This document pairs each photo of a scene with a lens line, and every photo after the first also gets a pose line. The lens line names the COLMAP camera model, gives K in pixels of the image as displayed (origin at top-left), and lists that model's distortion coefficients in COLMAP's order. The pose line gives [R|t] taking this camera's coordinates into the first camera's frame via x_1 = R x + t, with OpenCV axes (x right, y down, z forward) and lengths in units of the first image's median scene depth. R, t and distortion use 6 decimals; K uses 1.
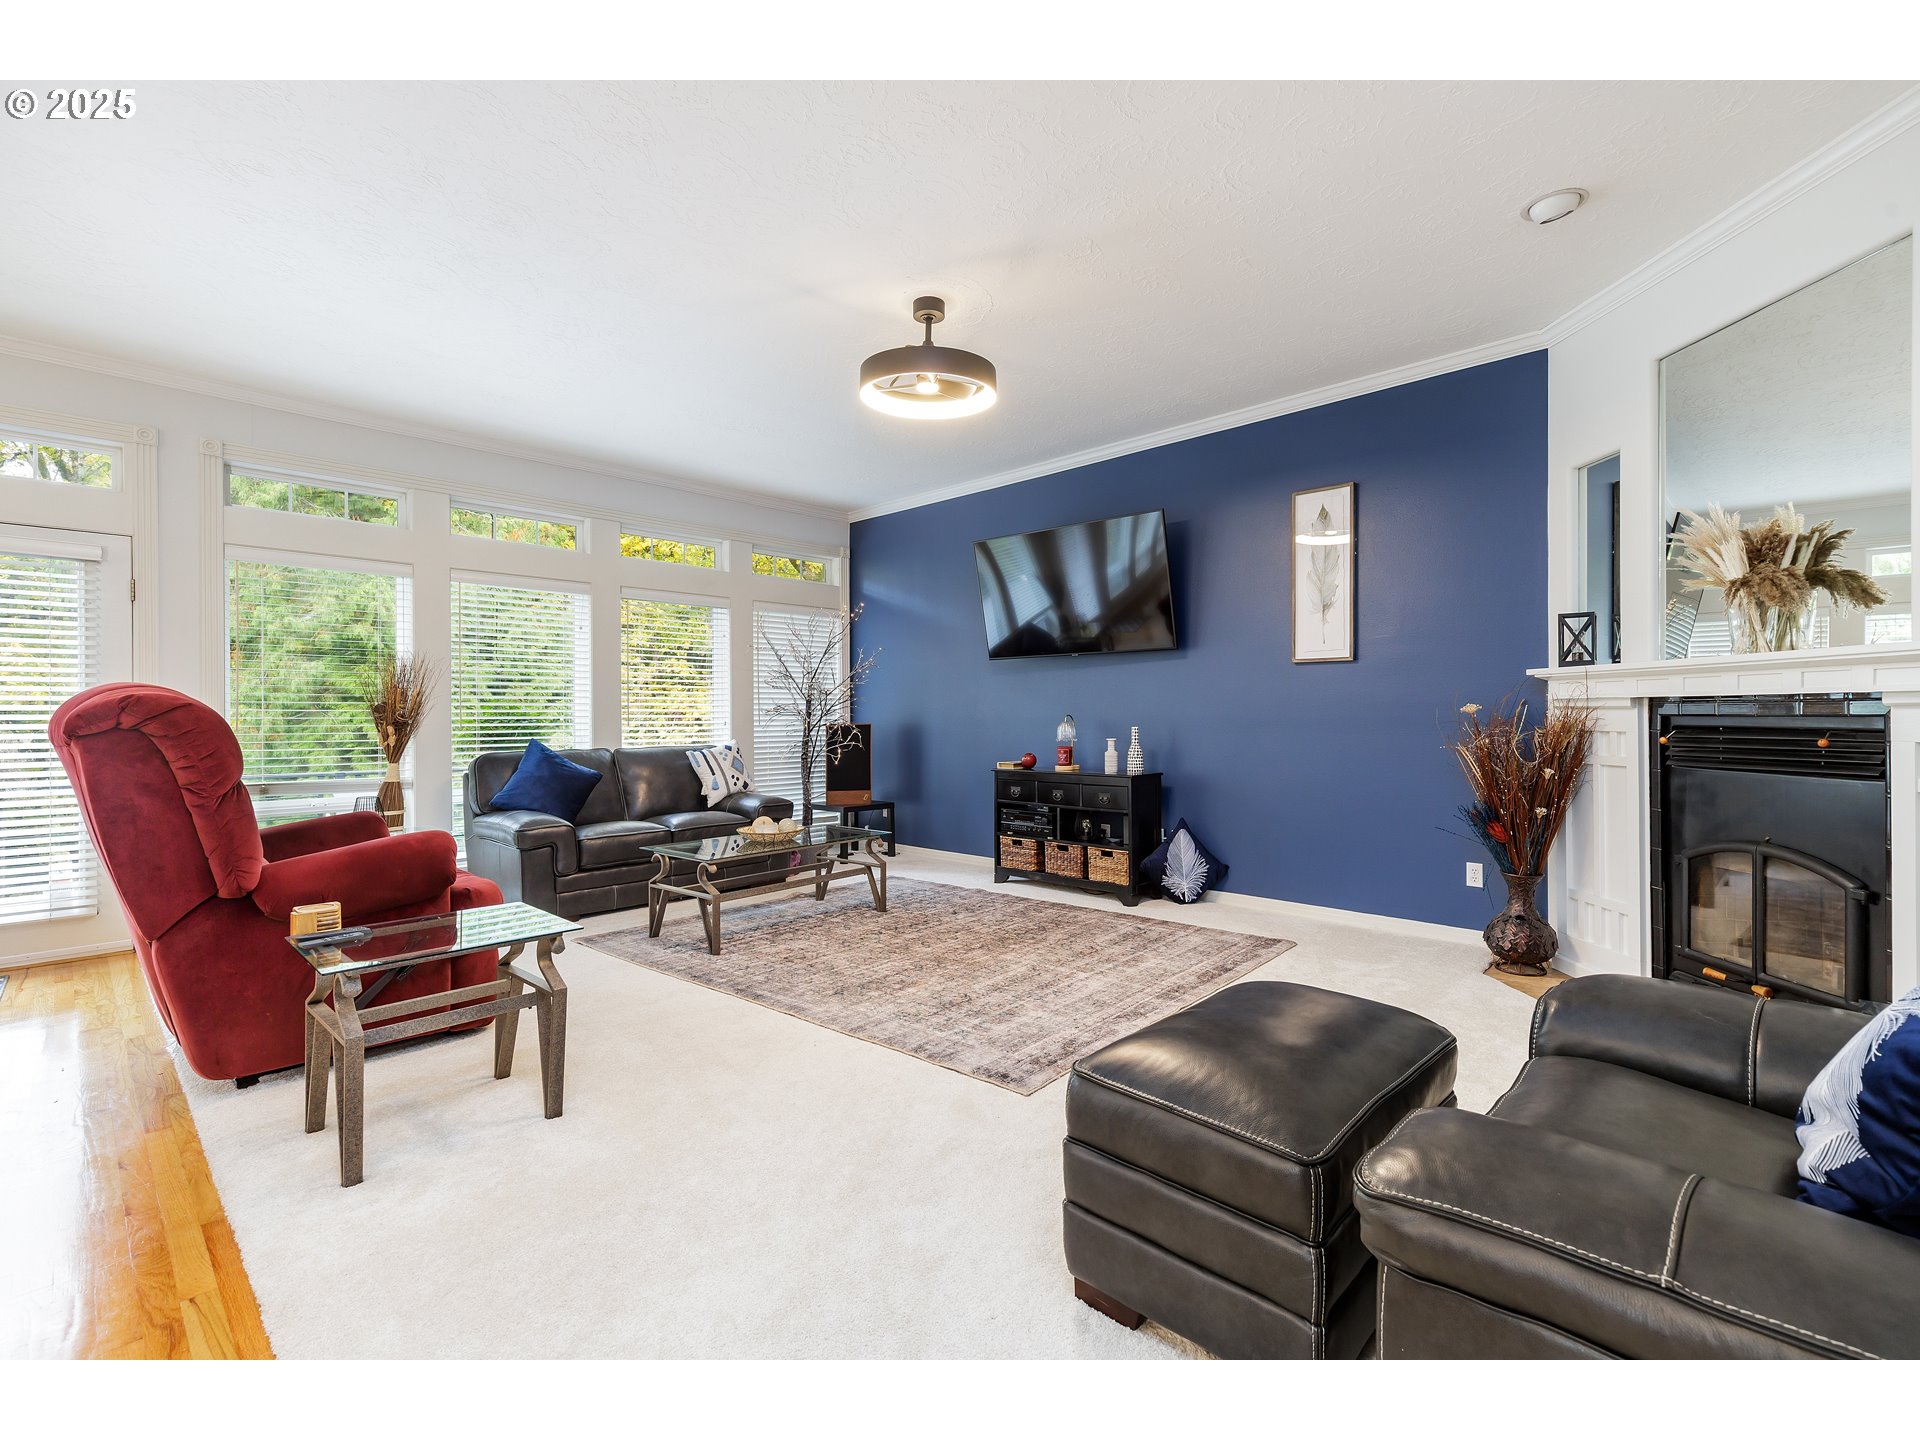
lens RADIAL K [[861.4, 0, 960.0], [0, 861.4, 720.0], [0, 0, 1]] dist [0.003248, -0.000081]
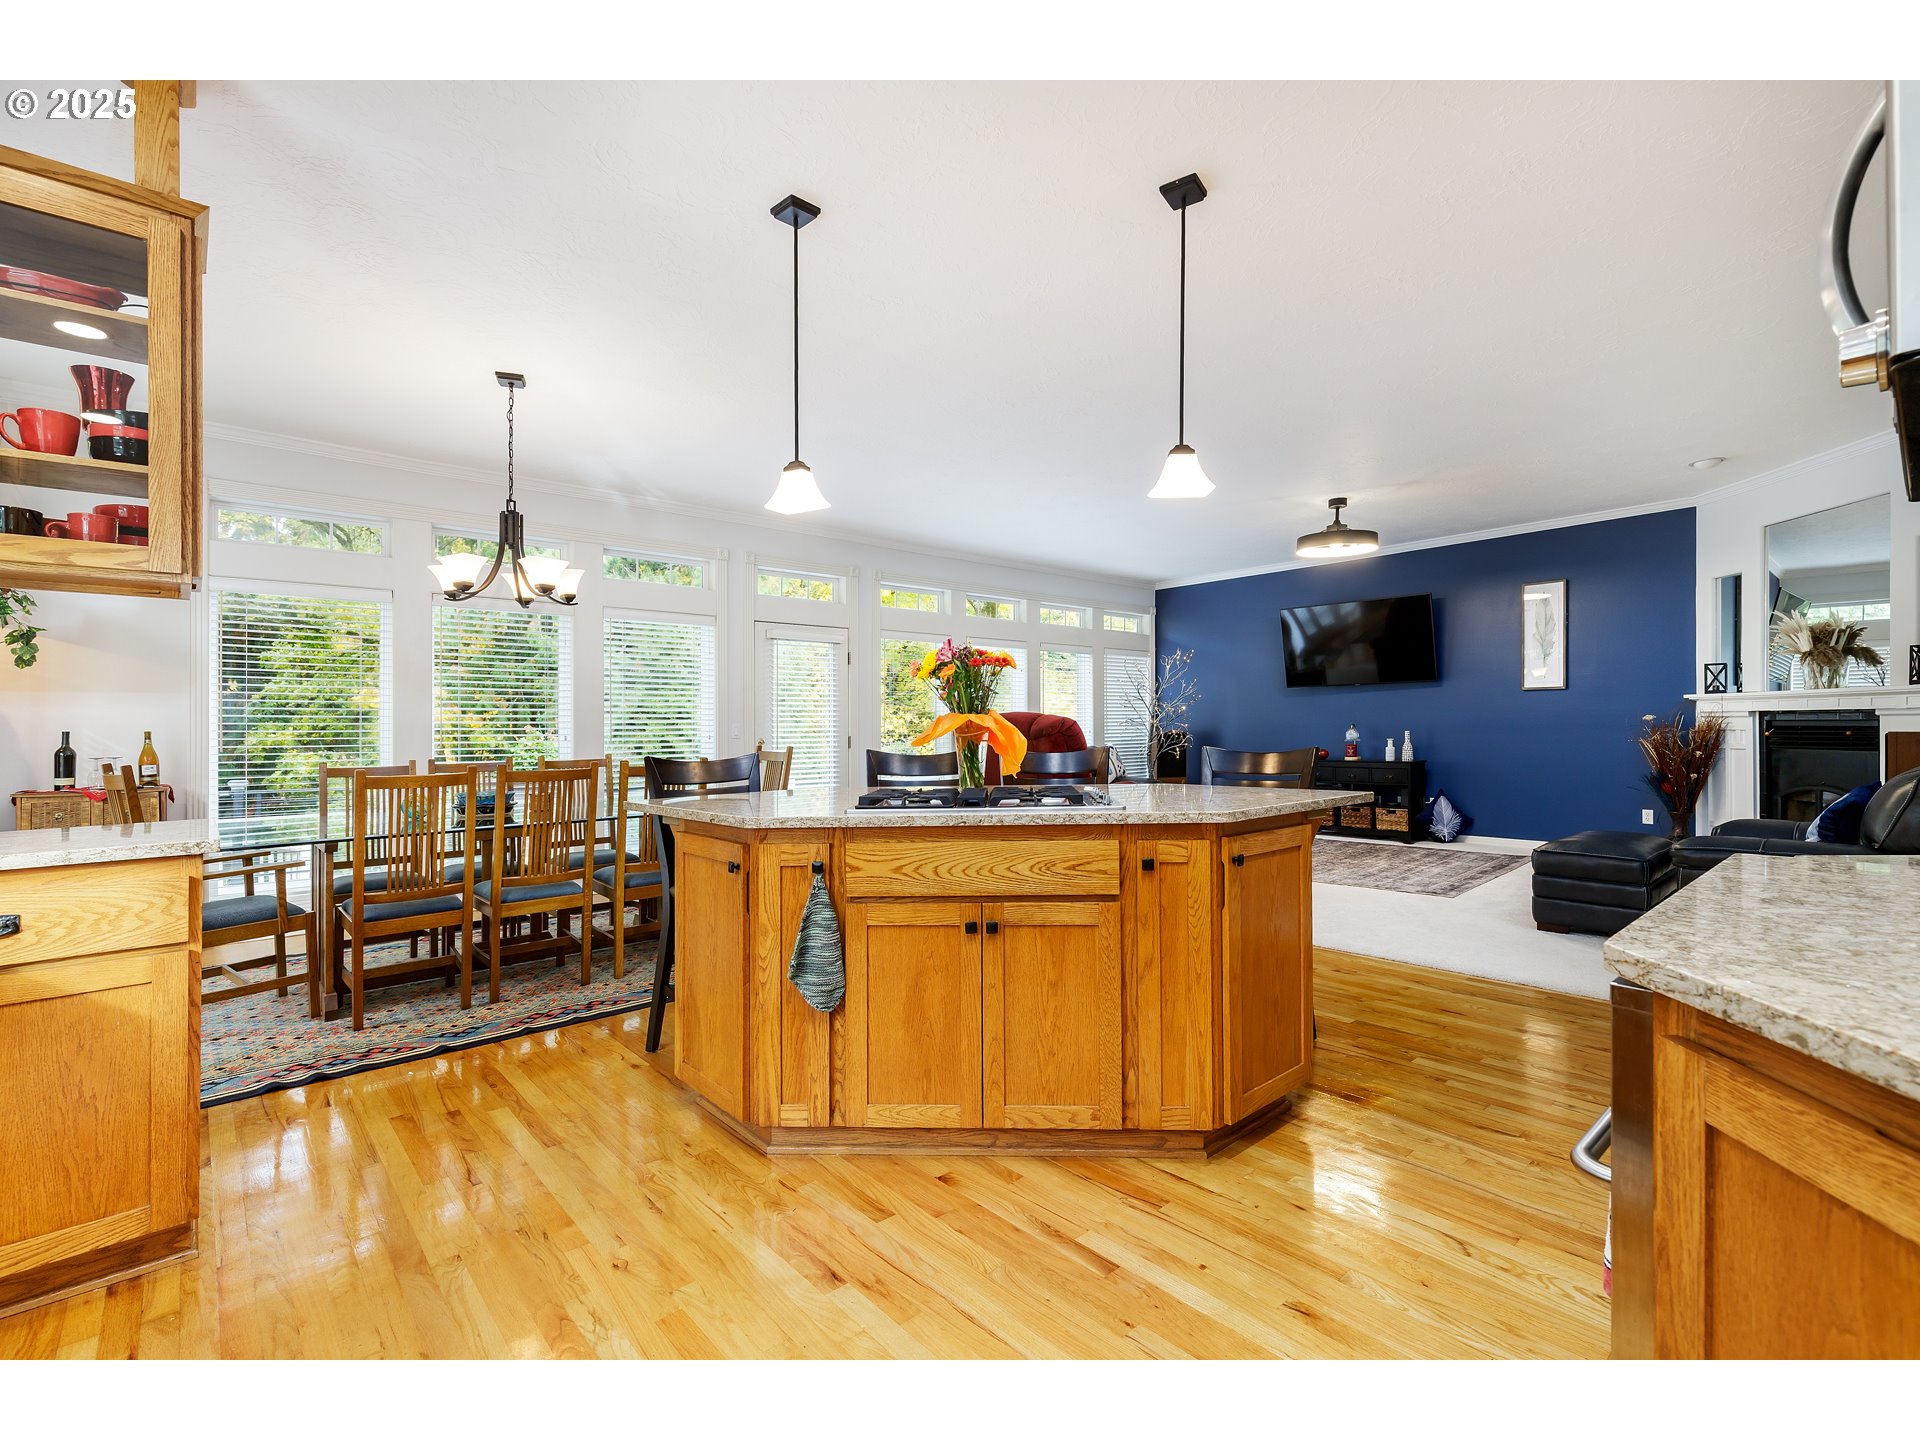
lens RADIAL K [[865.3, 0, 959.9], [0, 865.3, 739.5], [0, 0, 1]] dist [0.008826, 0.000404]
pose [[0.997271, -0.007873, -0.073406, -0.666481], [0.008574, 0.999921, 0.009241, 0.002465], [0.073328, -0.009845, 0.997259, -0.853297]]
